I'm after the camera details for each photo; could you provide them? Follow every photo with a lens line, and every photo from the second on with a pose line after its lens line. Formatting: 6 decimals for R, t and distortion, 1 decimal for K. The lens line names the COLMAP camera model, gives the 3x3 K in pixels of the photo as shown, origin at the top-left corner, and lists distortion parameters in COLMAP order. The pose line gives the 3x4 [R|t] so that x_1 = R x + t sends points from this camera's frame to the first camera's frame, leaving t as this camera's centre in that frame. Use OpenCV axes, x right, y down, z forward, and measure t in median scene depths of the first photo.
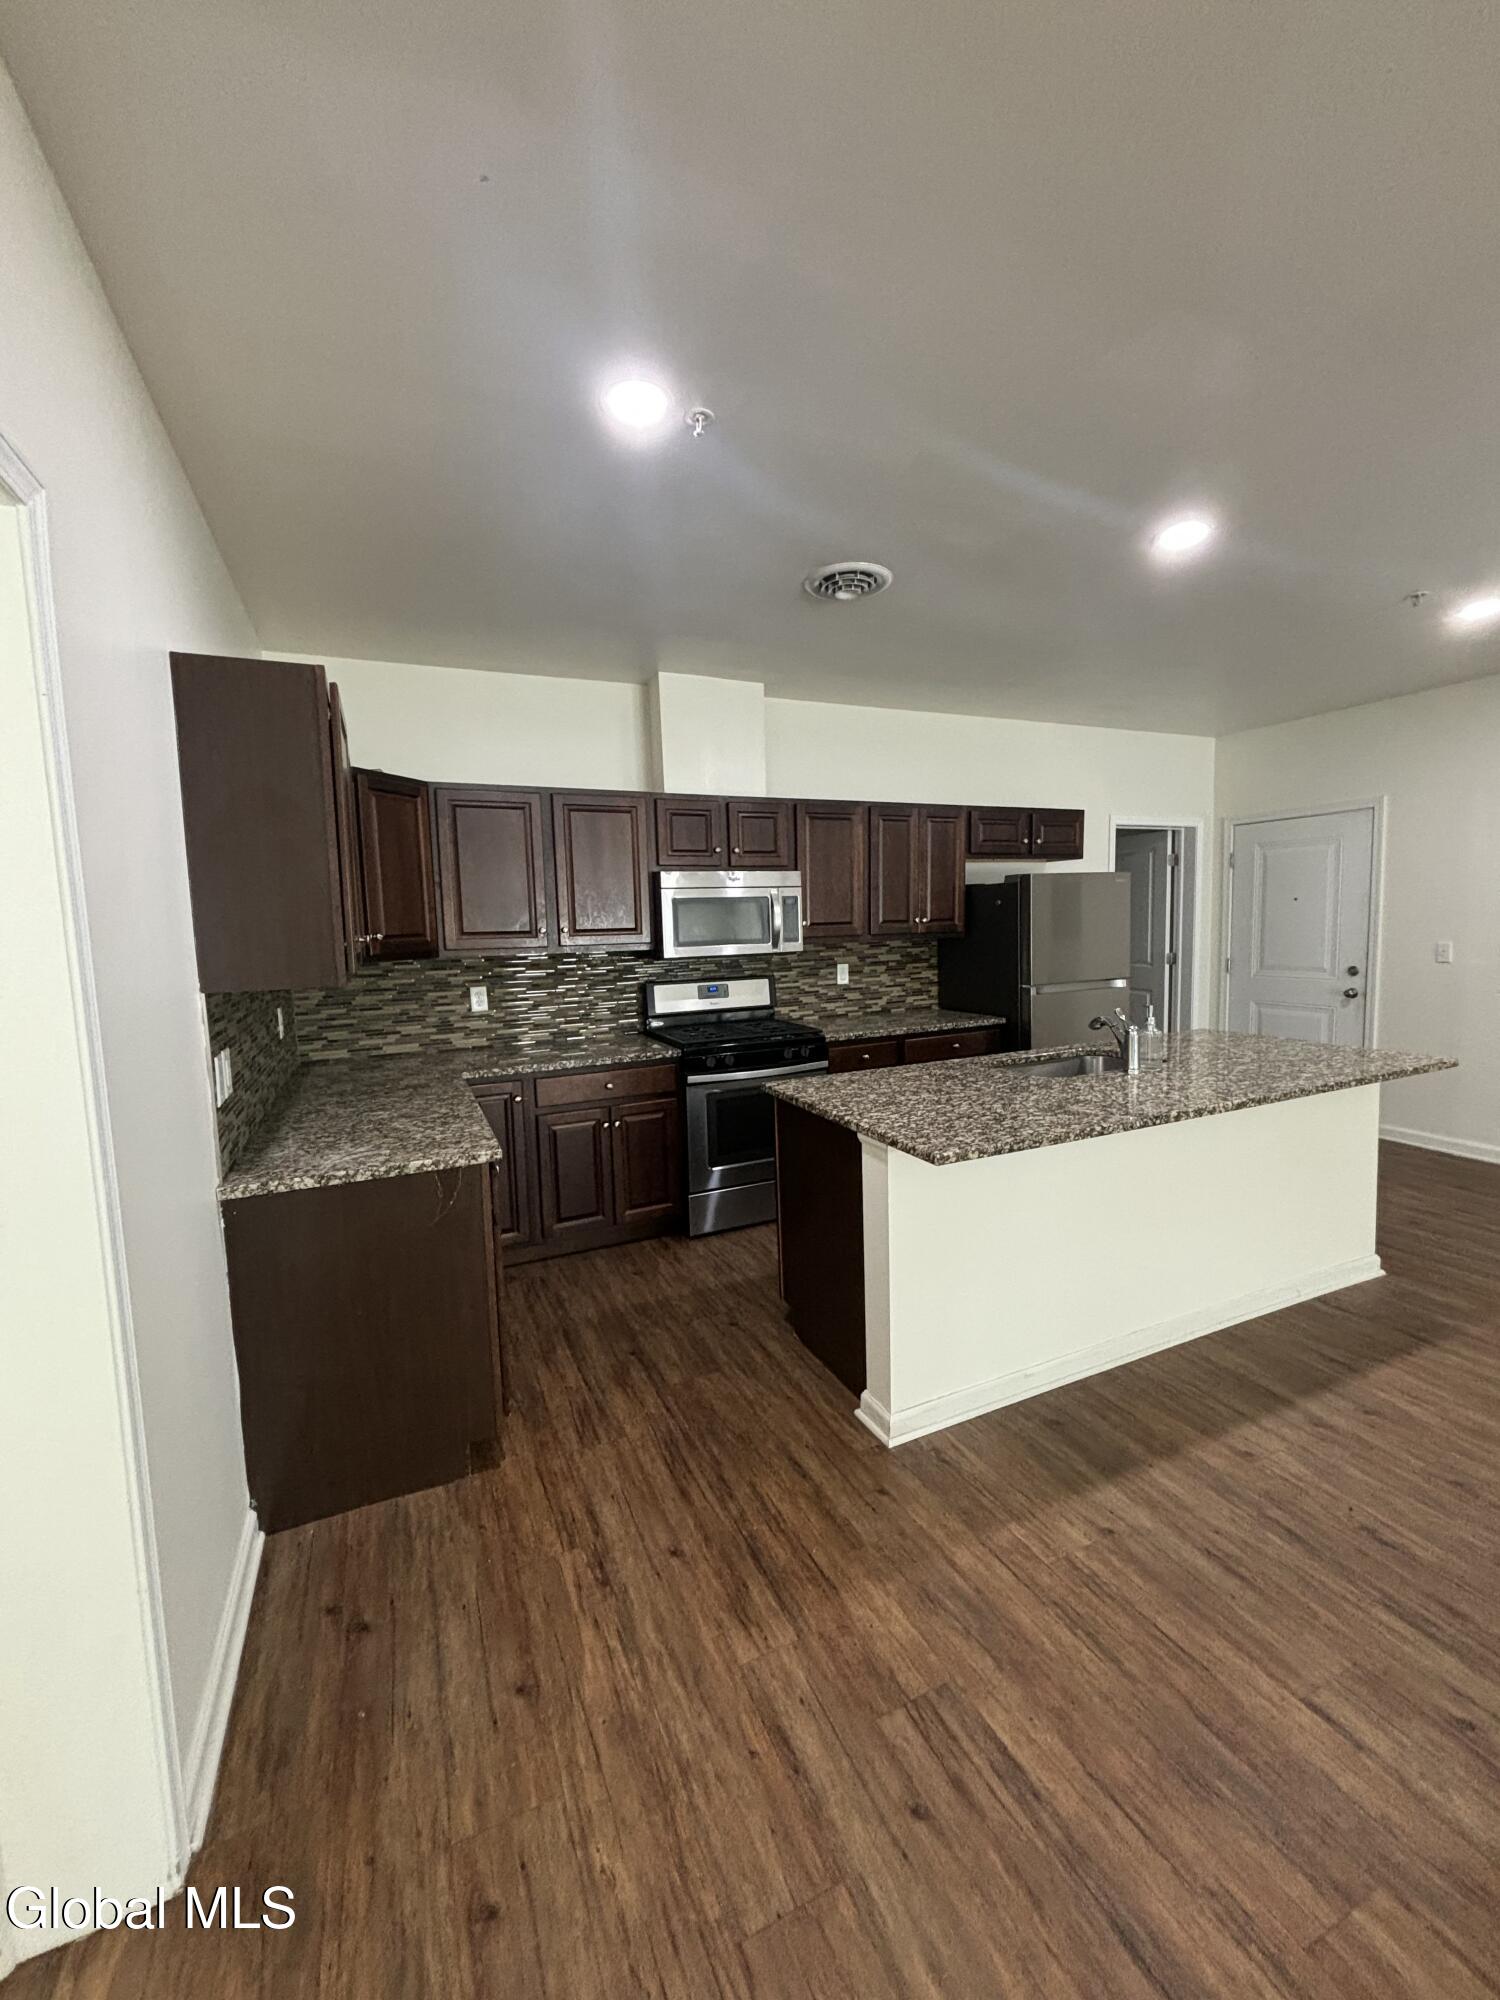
lens RADIAL K [[804.7, 0, 749.9], [0, 804.7, 997.8], [0, 0, 1]] dist [0.003985, 0.000423]
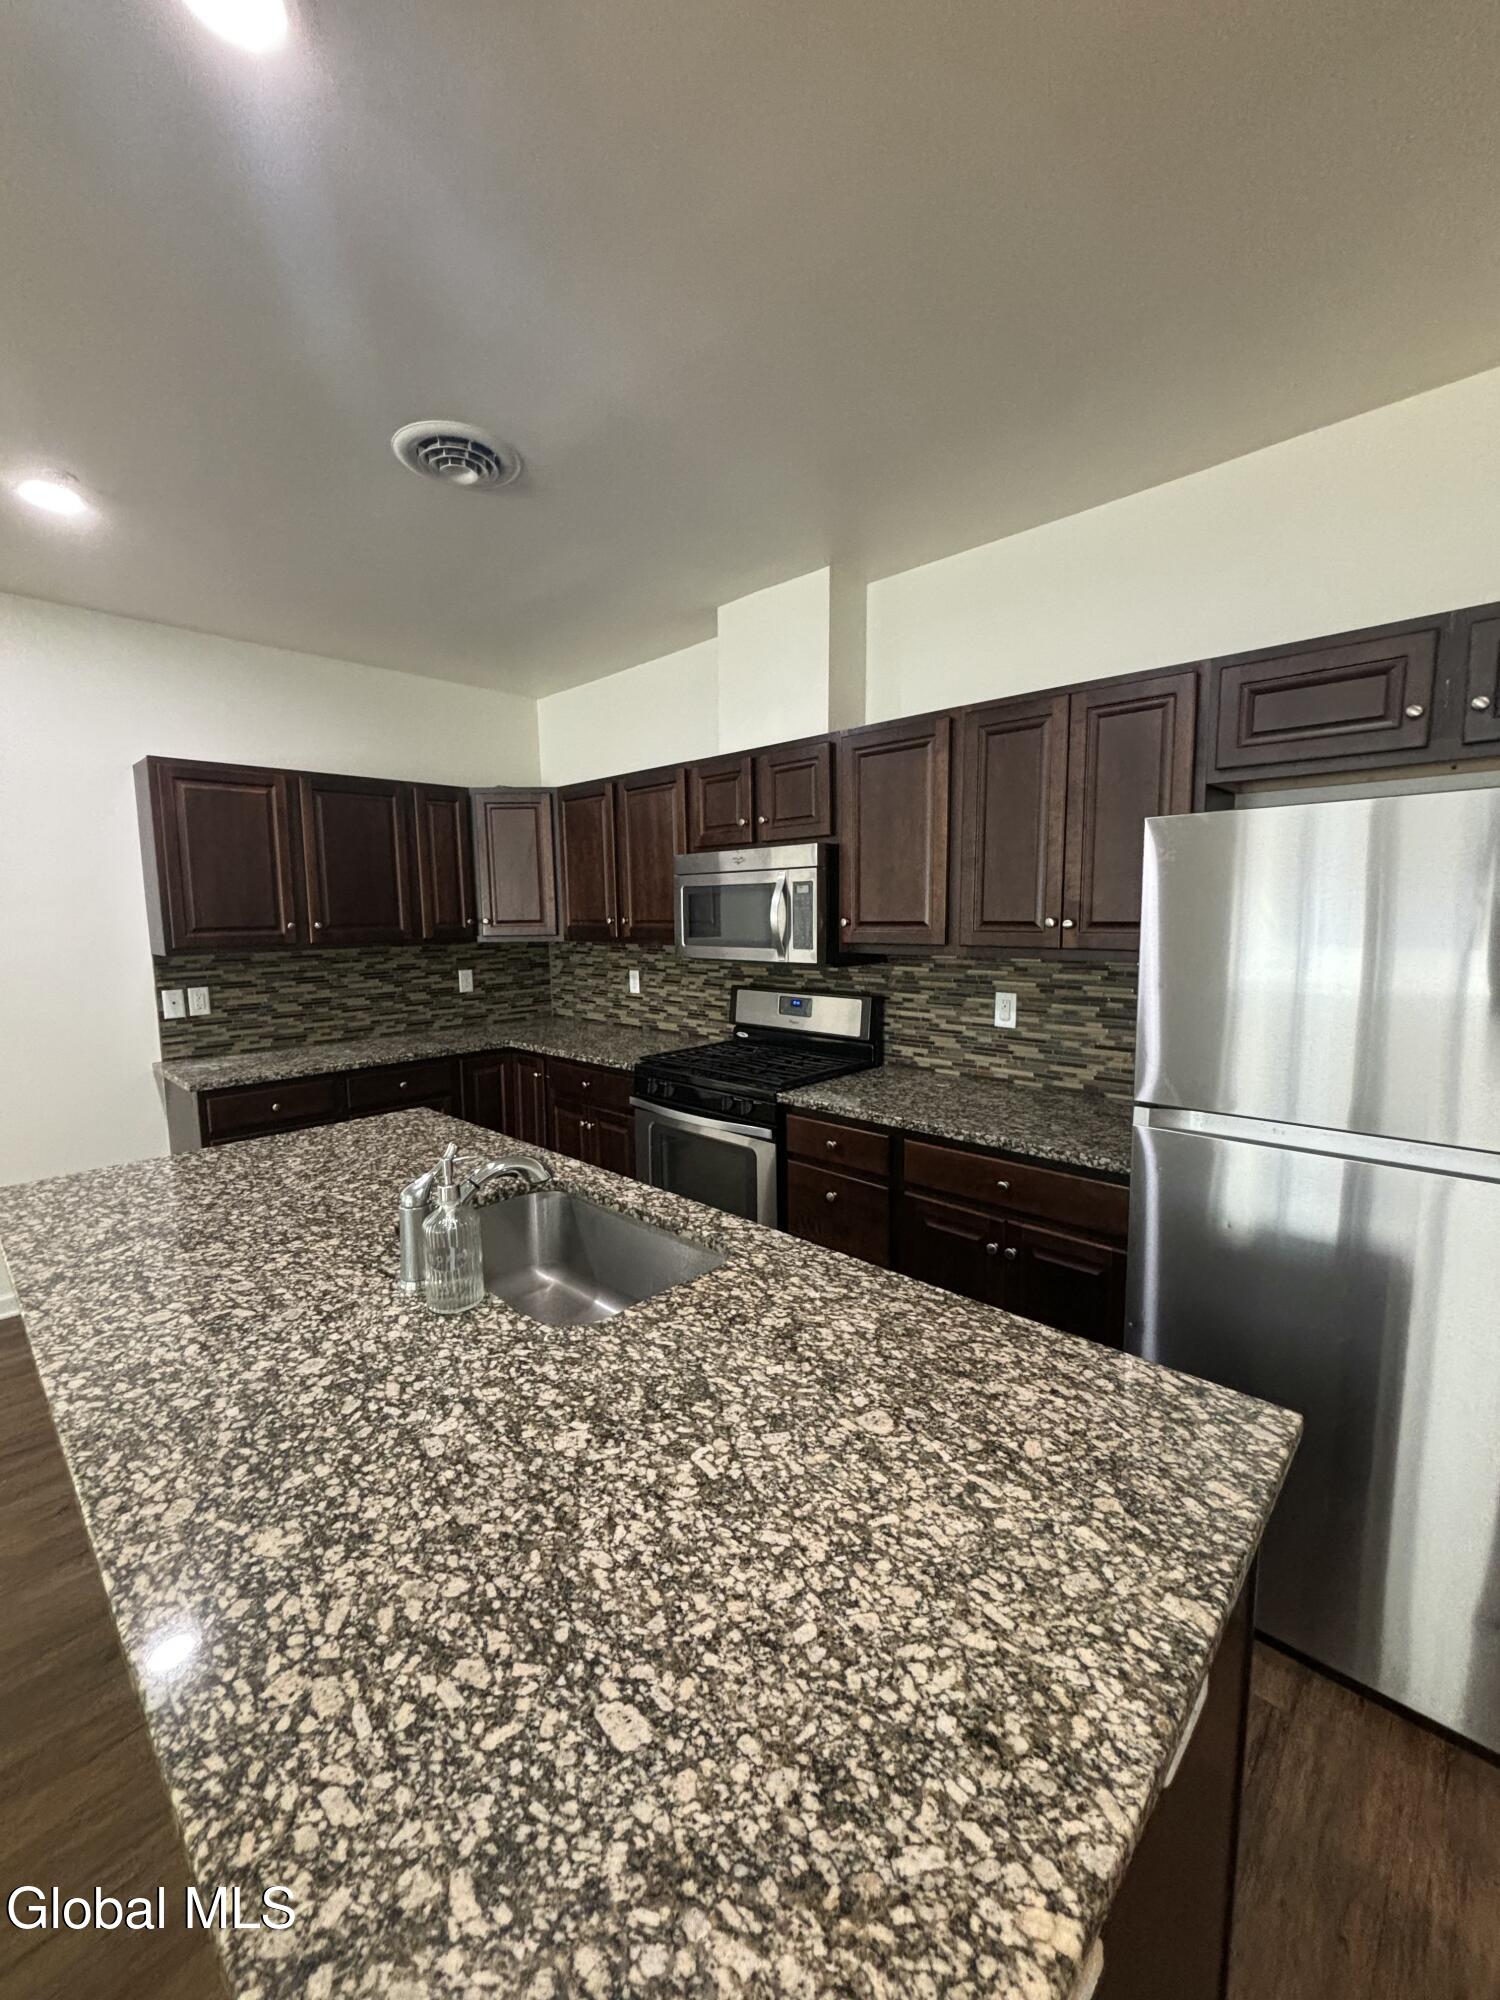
lens RADIAL K [[804.7, 0, 751.5], [0, 804.7, 998.5], [0, 0, 1]] dist [0.003985, 0.000423]
pose [[0.376357, 0.126630, -0.917780, 0.695776], [-0.087009, 0.991068, 0.101062, -0.096798], [0.922380, 0.041820, 0.384014, 0.725553]]
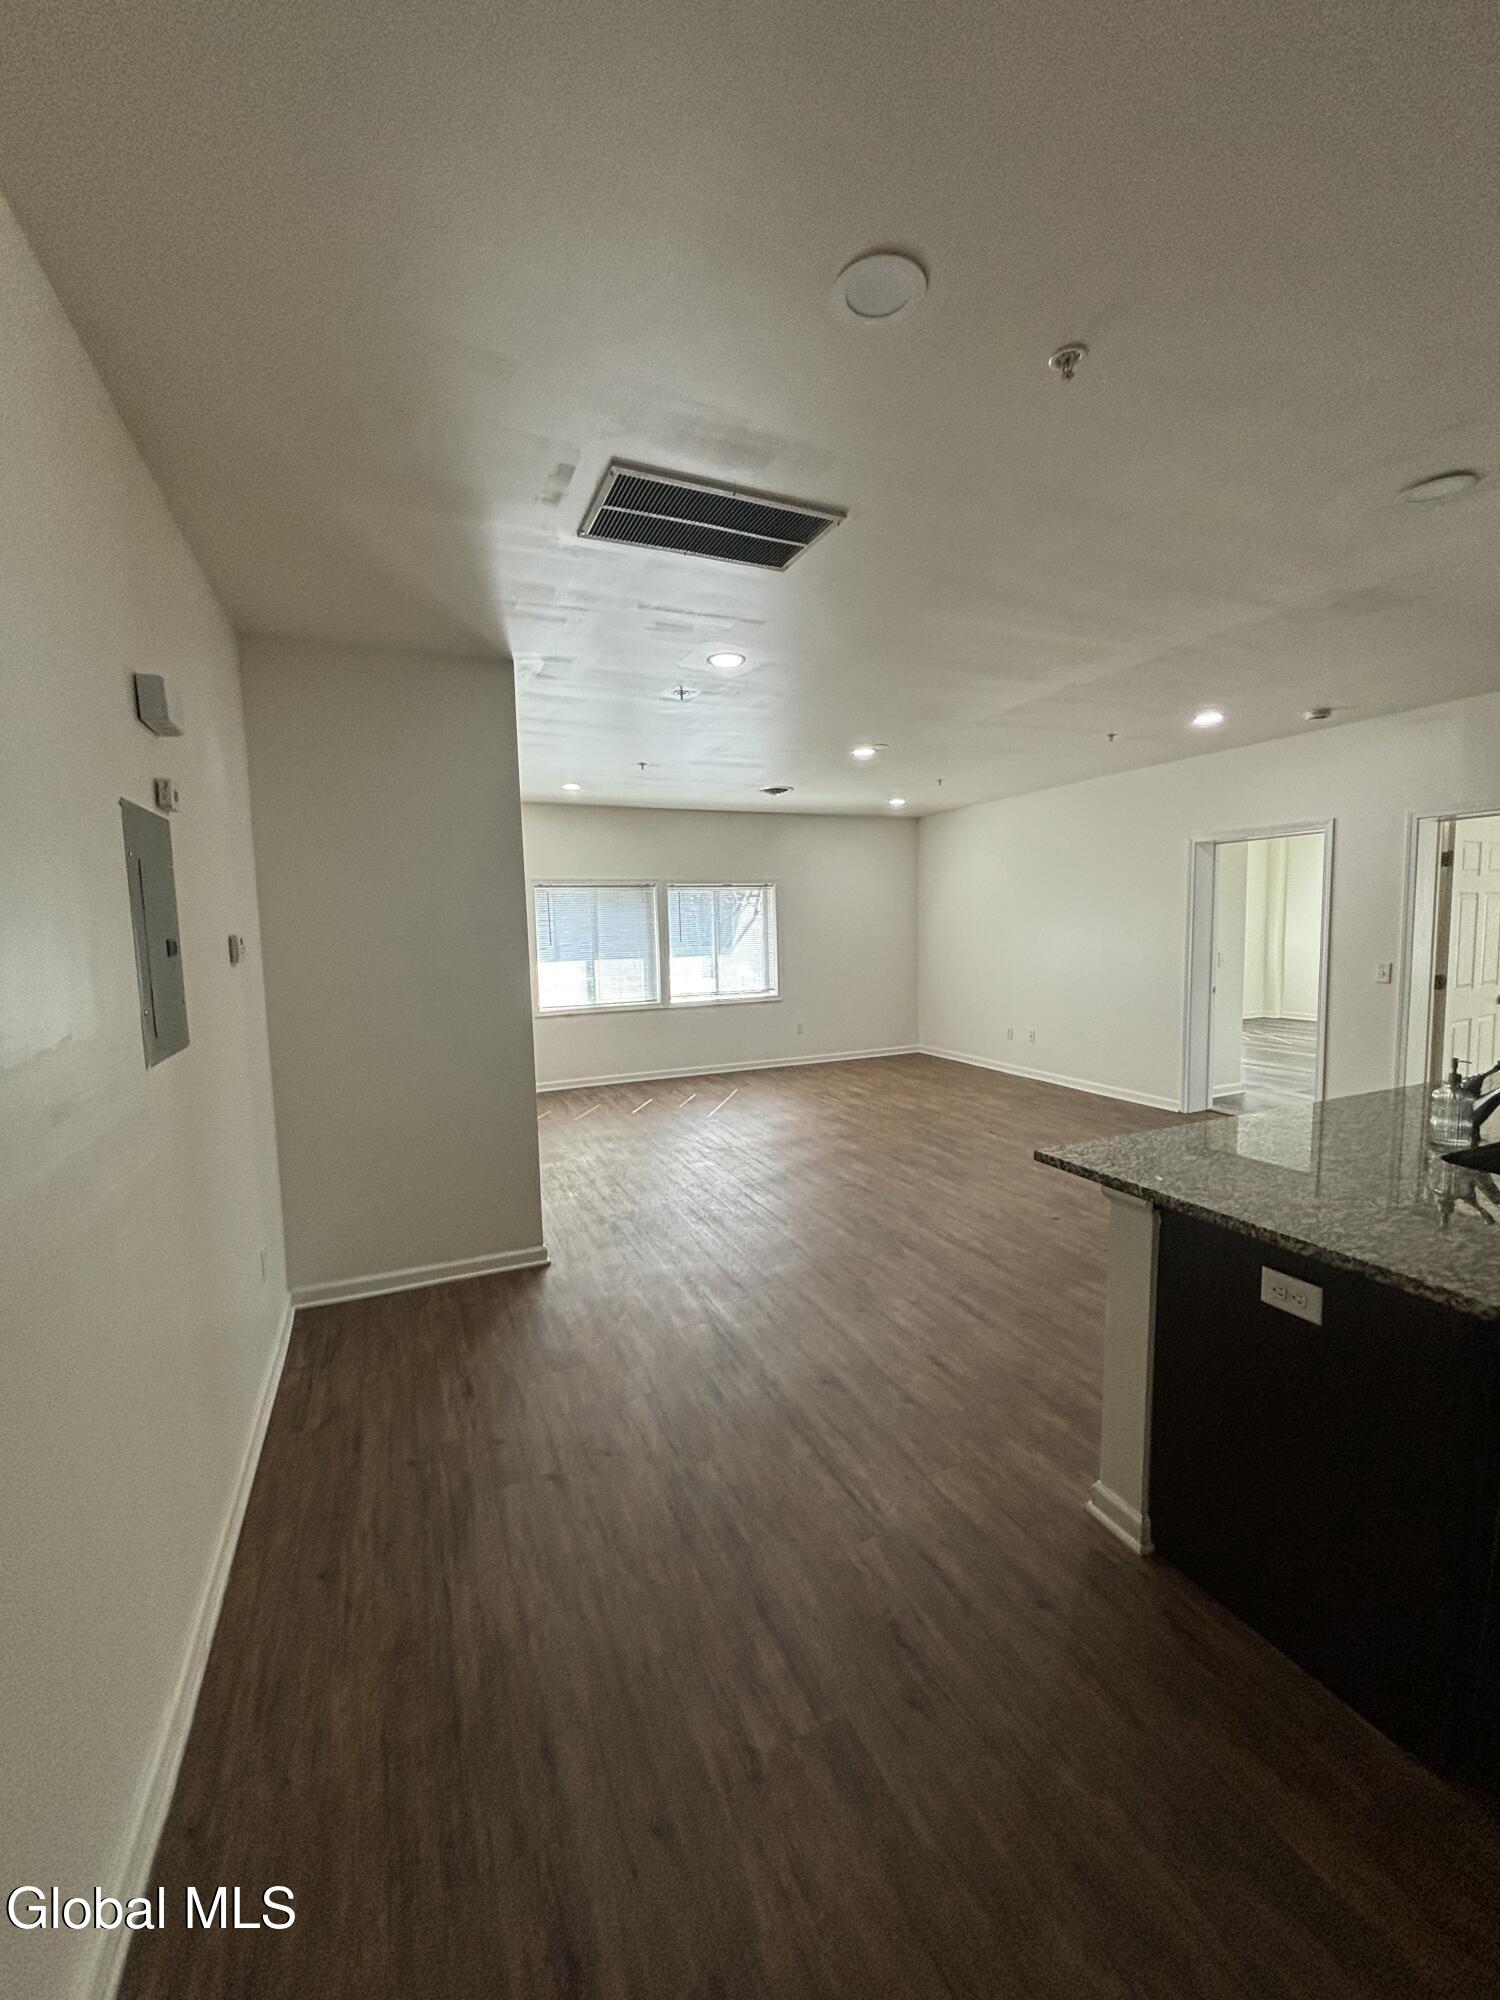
lens RADIAL K [[804.7, 0, 742.6], [0, 804.7, 998.0], [0, 0, 1]] dist [0.003985, 0.000423]
pose [[-0.998646, 0.049831, 0.014931, 0.846083], [0.051753, 0.980729, 0.188396, -0.163192], [-0.005255, 0.188914, -0.981980, 1.270217]]
